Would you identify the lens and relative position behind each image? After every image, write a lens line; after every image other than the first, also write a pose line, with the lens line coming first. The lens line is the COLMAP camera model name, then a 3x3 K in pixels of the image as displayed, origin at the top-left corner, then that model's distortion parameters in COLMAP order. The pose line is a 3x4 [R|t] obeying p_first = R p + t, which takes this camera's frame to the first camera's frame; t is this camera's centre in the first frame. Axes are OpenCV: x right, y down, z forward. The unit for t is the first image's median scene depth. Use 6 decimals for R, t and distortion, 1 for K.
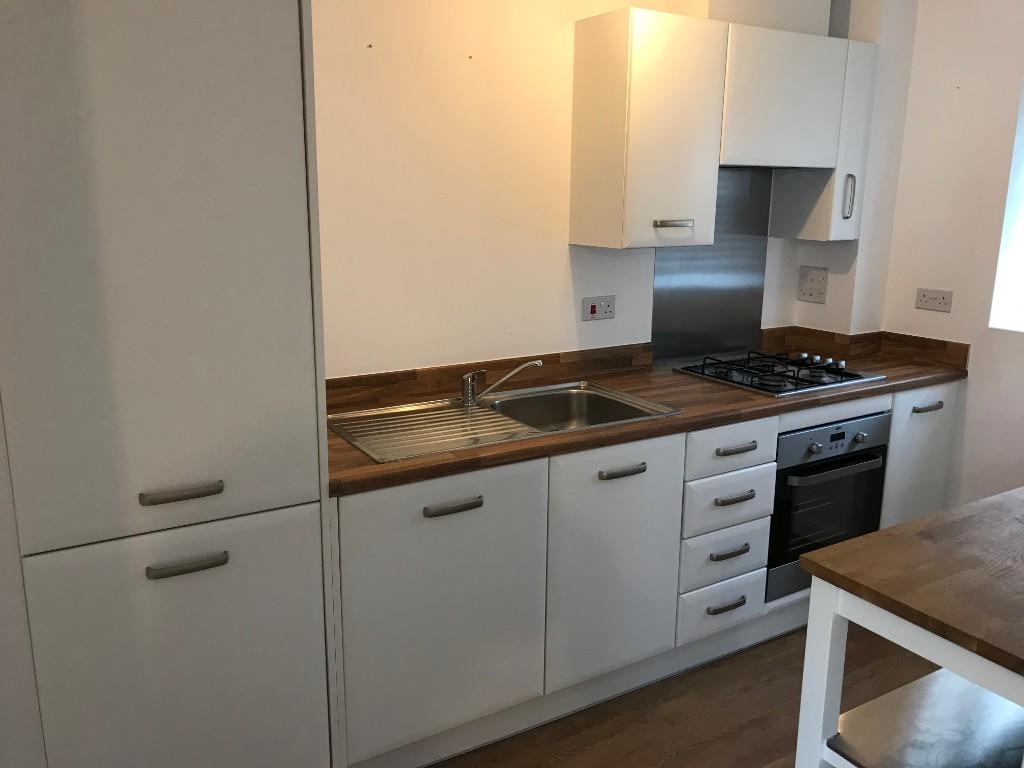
lens RADIAL K [[823.1, 0, 517.3], [0, 823.1, 385.0], [0, 0, 1]] dist [-0.008943, 0.005741]
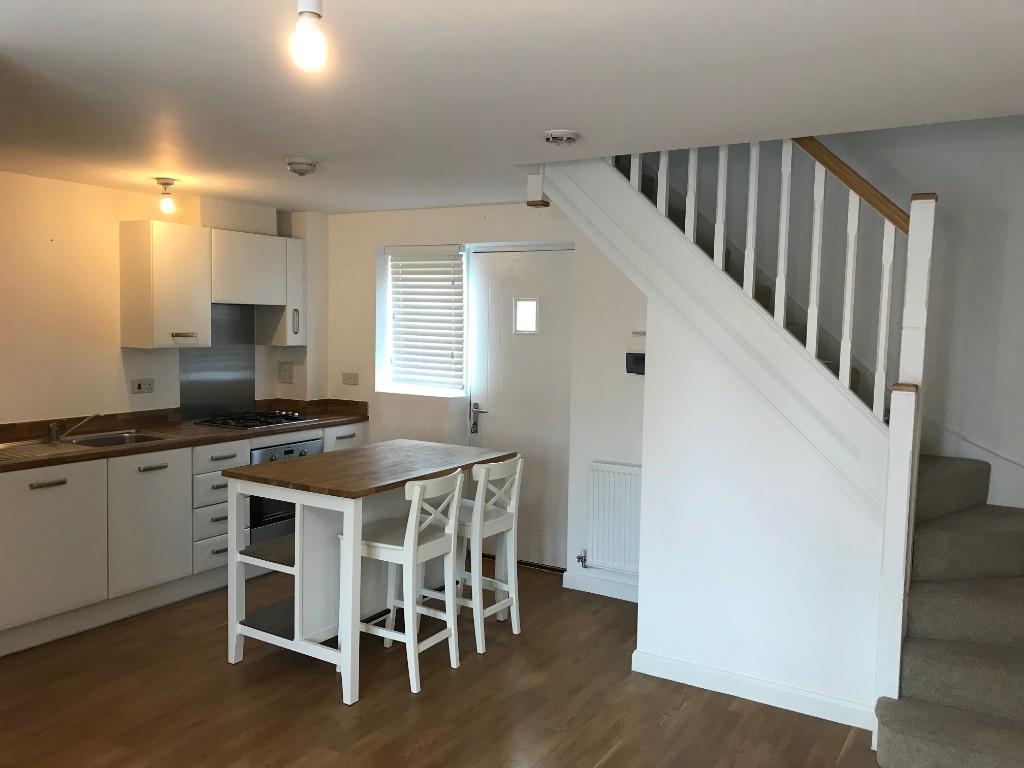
lens RADIAL K [[823.1, 0, 513.1], [0, 823.1, 380.1], [0, 0, 1]] dist [-0.008943, 0.005741]
pose [[0.893180, -0.020714, 0.449223, 0.022374], [0.091340, 0.986472, -0.136124, 0.185707], [-0.440326, 0.162615, 0.882989, -0.776571]]
